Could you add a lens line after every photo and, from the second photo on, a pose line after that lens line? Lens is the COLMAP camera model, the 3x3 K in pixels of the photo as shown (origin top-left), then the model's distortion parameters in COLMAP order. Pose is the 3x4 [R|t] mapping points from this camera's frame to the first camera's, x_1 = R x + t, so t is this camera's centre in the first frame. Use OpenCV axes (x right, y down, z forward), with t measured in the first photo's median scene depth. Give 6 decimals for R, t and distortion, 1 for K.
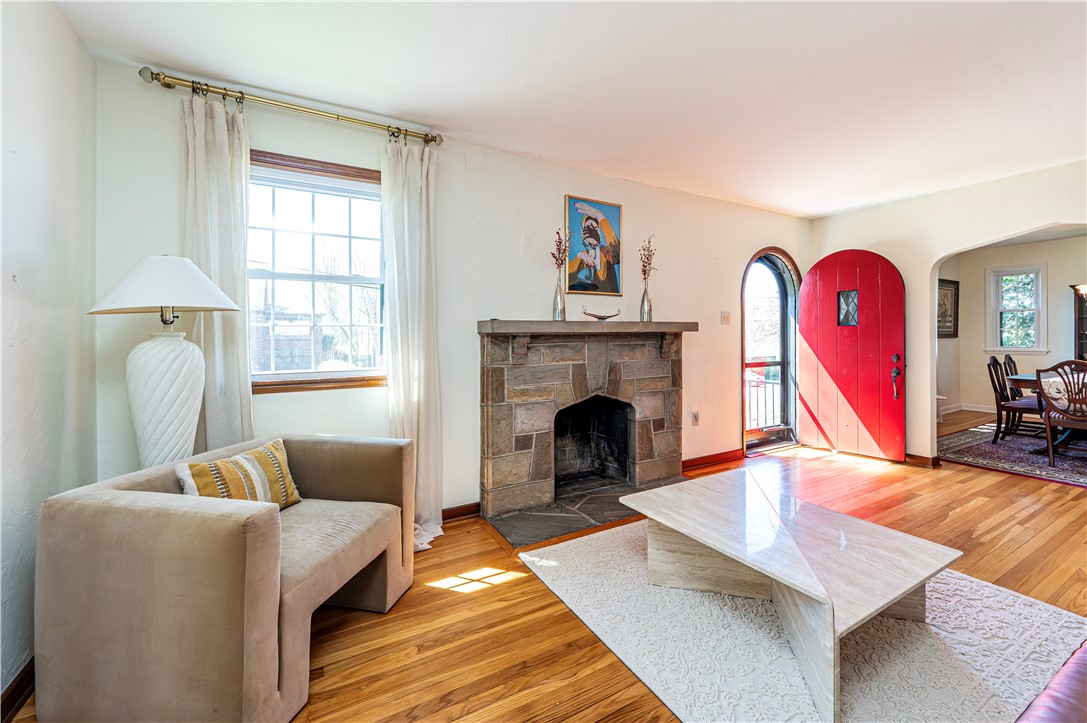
lens RADIAL K [[447.9, 0, 548.0], [0, 447.9, 335.8], [0, 0, 1]] dist [-0.000547, -0.000012]
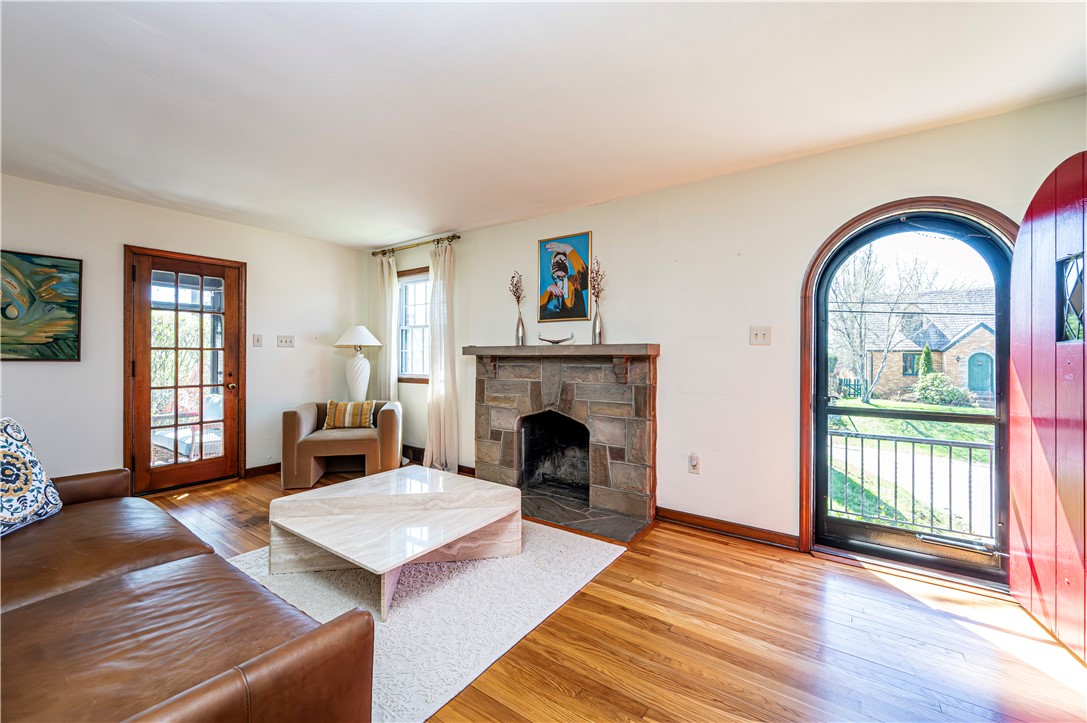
lens RADIAL K [[440.2, 0, 538.0], [0, 440.2, 355.3], [0, 0, 1]] dist [-0.000419, -0.000043]
pose [[0.409660, 0.006676, -0.912214, 1.074030], [-0.007695, 0.999963, 0.003863, -0.010870], [0.912206, 0.005437, 0.409696, 0.495268]]
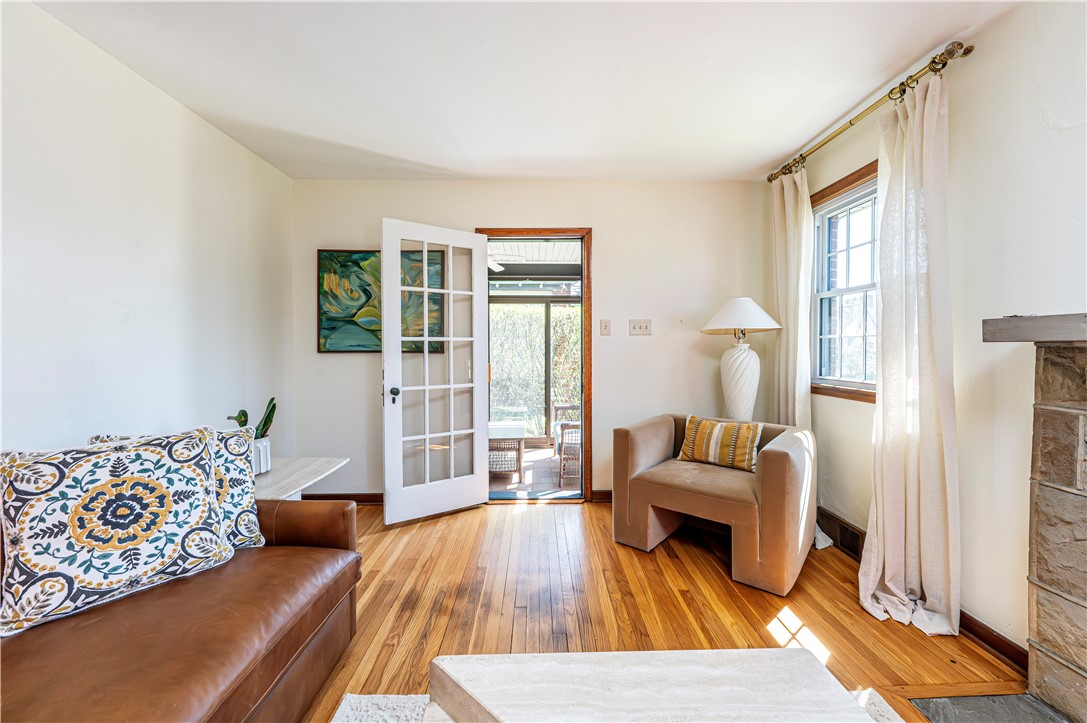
lens RADIAL K [[428.9, 0, 546.9], [0, 428.9, 354.4], [0, 0, 1]] dist [-0.000402, -0.000058]
pose [[-0.483477, 0.023102, -0.875052, 0.485764], [0.004013, 0.999700, 0.024175, -0.005351], [0.875348, 0.008176, -0.483424, 0.624247]]
